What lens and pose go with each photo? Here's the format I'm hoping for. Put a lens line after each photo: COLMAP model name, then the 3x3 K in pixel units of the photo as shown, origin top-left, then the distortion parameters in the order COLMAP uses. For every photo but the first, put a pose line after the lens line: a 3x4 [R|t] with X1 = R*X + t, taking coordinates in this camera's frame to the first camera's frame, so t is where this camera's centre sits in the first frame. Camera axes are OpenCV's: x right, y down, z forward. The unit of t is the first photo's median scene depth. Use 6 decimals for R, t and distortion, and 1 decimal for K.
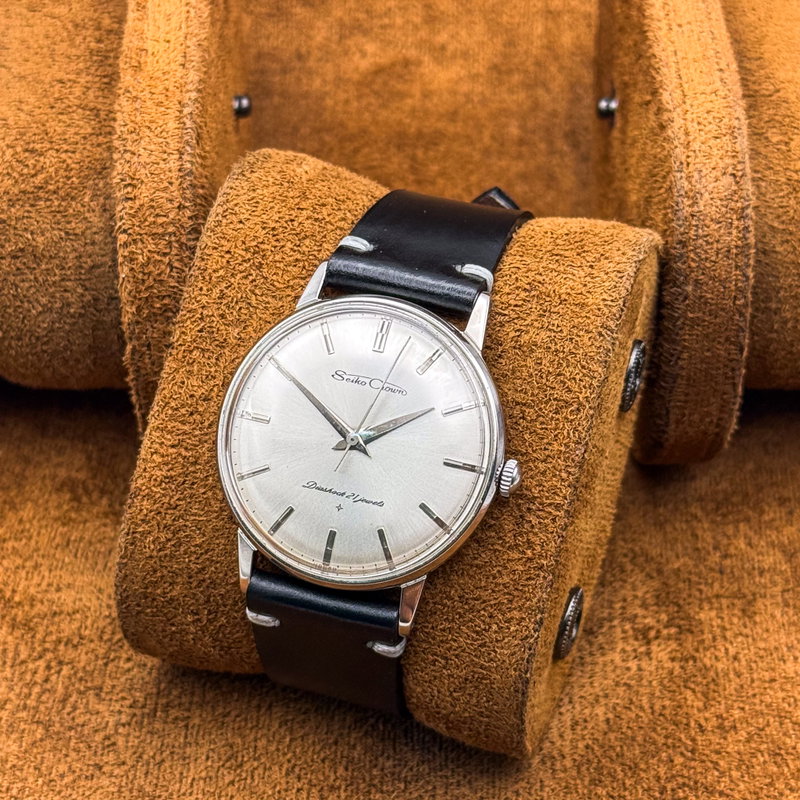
lens RADIAL K [[2117.7, 0, 408.5], [0, 2117.7, 395.8], [0, 0, 1]] dist [-0.052746, 0.000000]
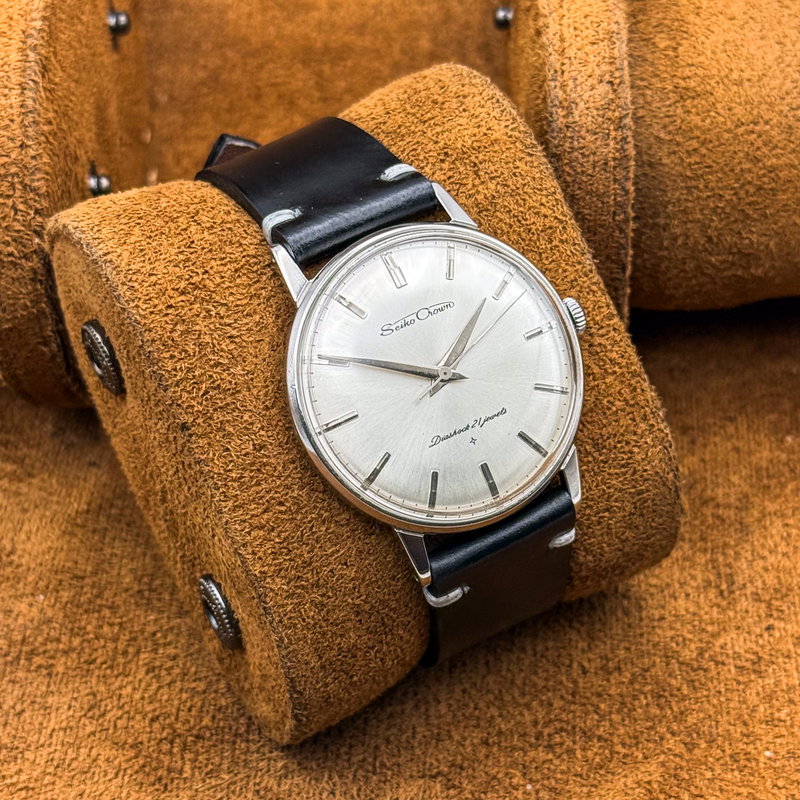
lens RADIAL K [[2117.7, 0, 402.5], [0, 2117.7, 406.7], [0, 0, 1]] dist [-0.052746, 0.000000]
pose [[0.664369, -0.568582, 0.485107, -0.494007], [0.554040, 0.810295, 0.190952, -0.154935], [-0.501651, 0.141906, 0.853352, 0.198976]]
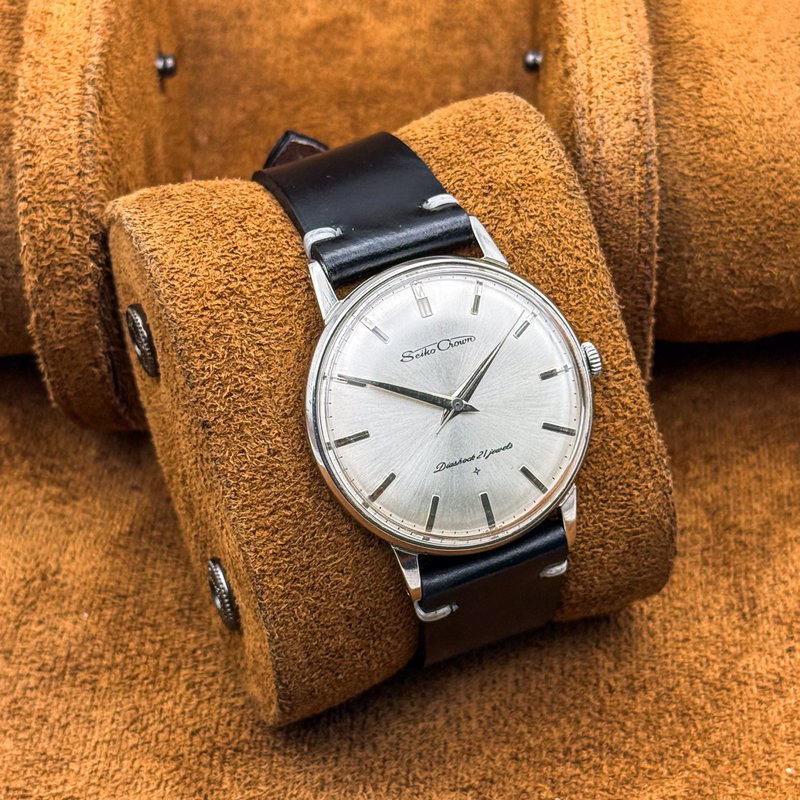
lens RADIAL K [[2117.7, 0, 401.9], [0, 2117.7, 392.9], [0, 0, 1]] dist [-0.052746, 0.000000]
pose [[0.754724, -0.503713, 0.420316, -0.448094], [0.461275, 0.863016, 0.205982, -0.195479], [-0.466495, 0.038422, 0.883689, 0.133167]]
